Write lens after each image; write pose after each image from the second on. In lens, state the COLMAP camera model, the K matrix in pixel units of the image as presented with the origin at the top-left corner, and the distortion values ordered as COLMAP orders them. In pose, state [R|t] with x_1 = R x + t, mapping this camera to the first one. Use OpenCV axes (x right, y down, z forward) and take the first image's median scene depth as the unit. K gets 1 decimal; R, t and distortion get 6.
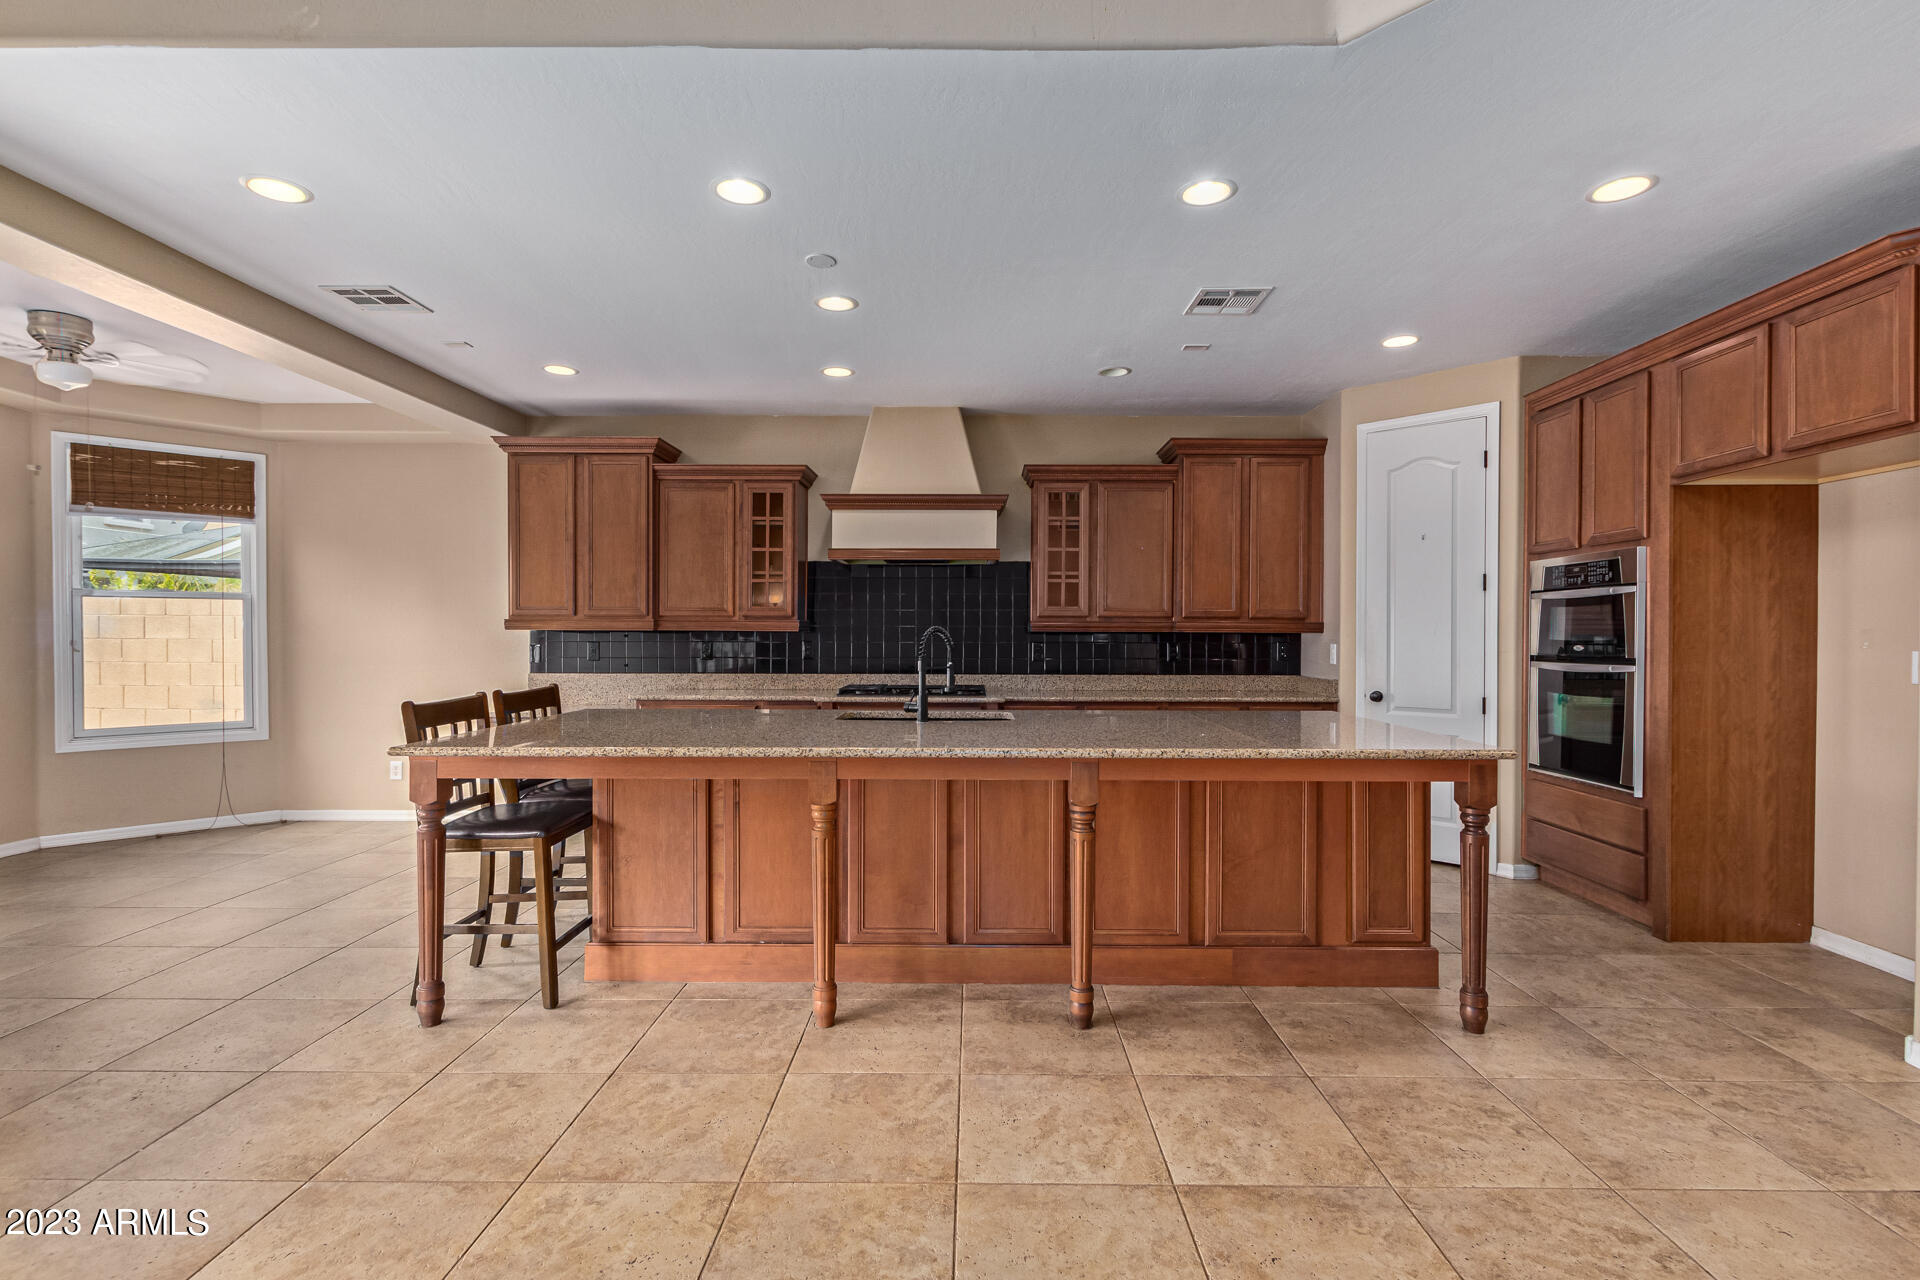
lens RADIAL K [[877.5, 0, 966.2], [0, 877.5, 643.8], [0, 0, 1]] dist [0.005937, -0.000572]
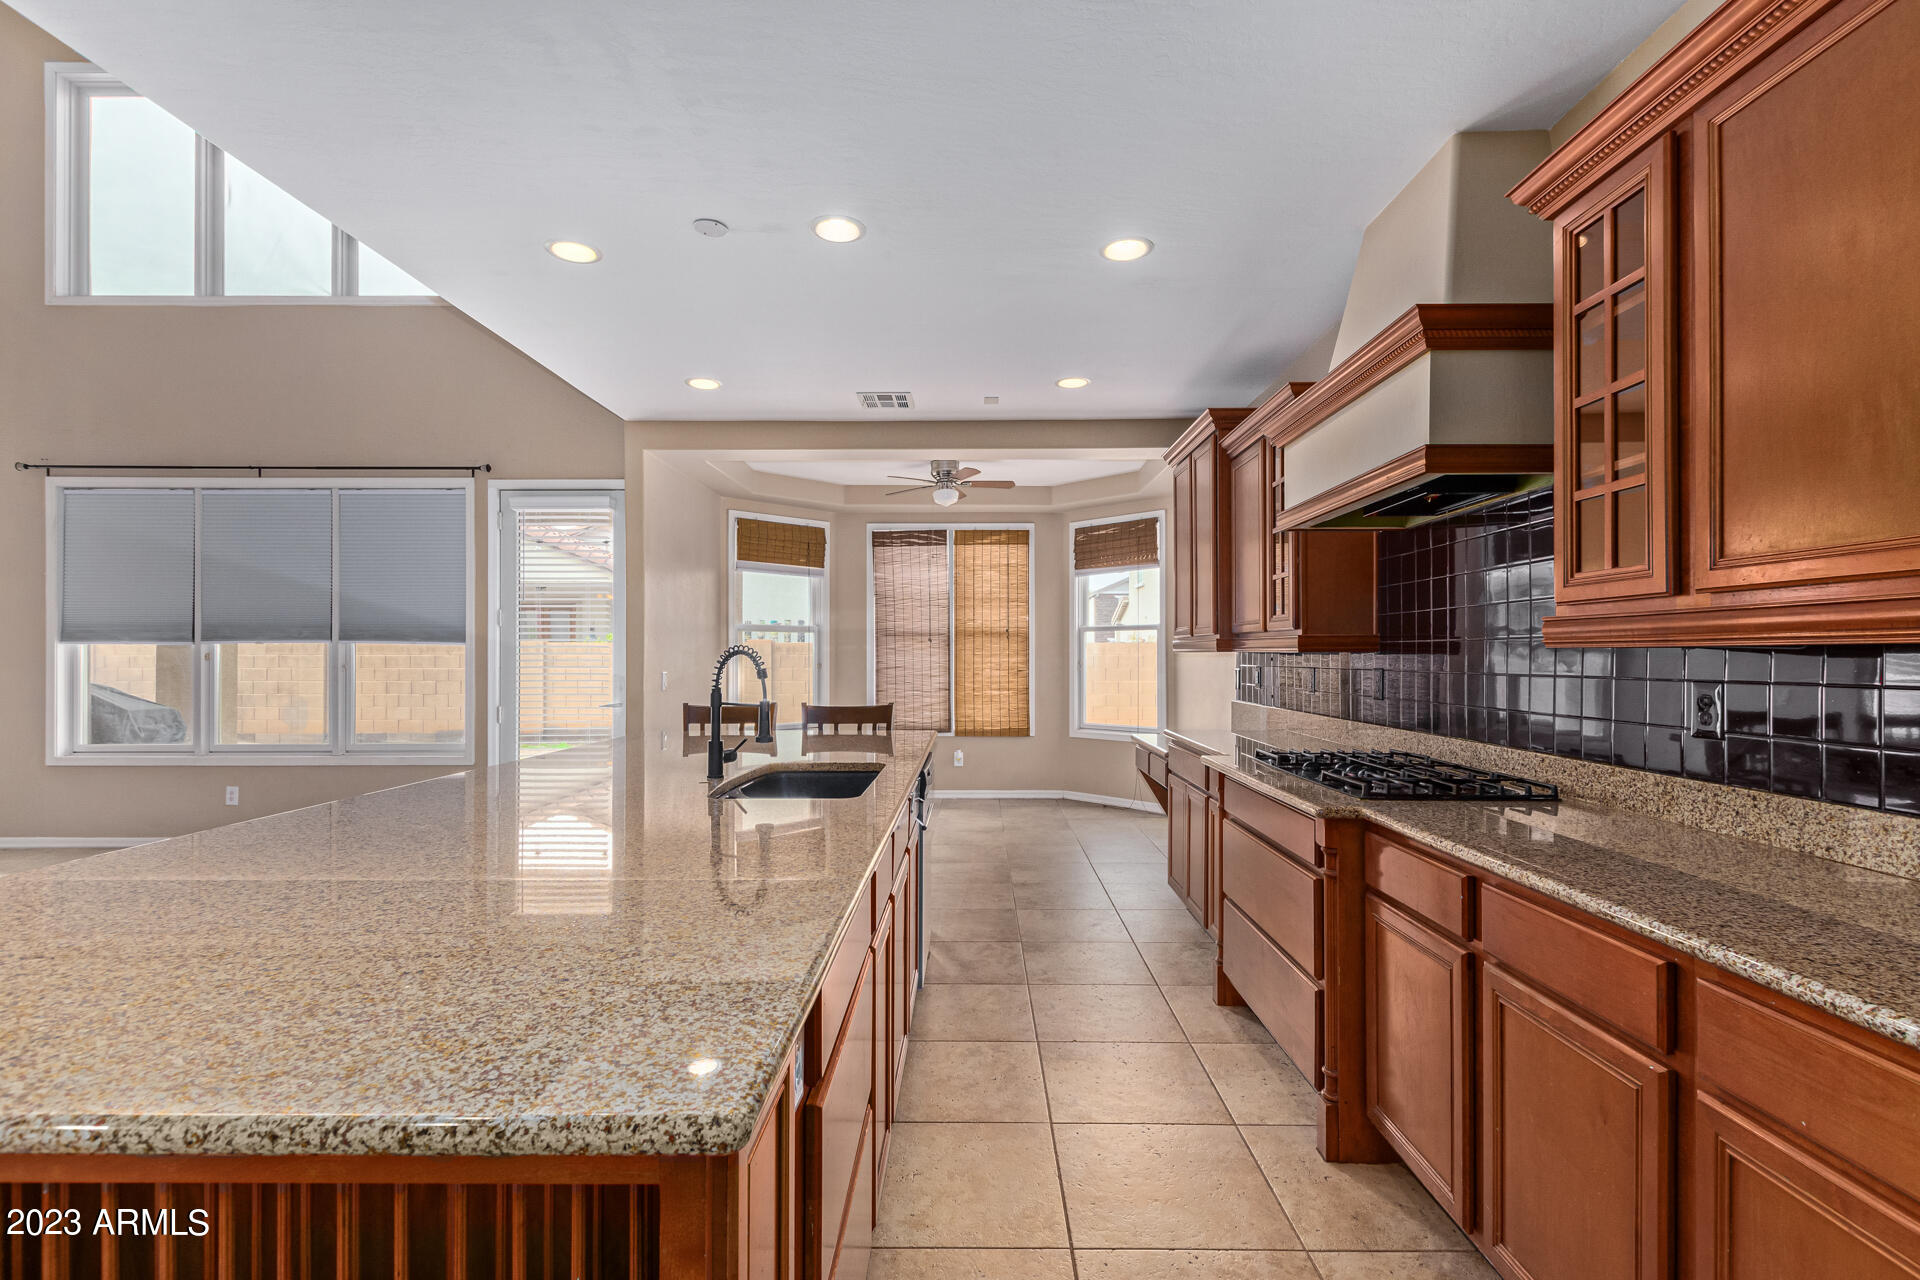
lens RADIAL K [[869.1, 0, 965.0], [0, 869.1, 653.0], [0, 0, 1]] dist [0.002289, 0.000217]
pose [[0.002113, -0.004916, -0.999986, 0.439196], [-0.011767, 0.999919, -0.004941, -0.009961], [0.999929, 0.011777, 0.002055, 0.815105]]
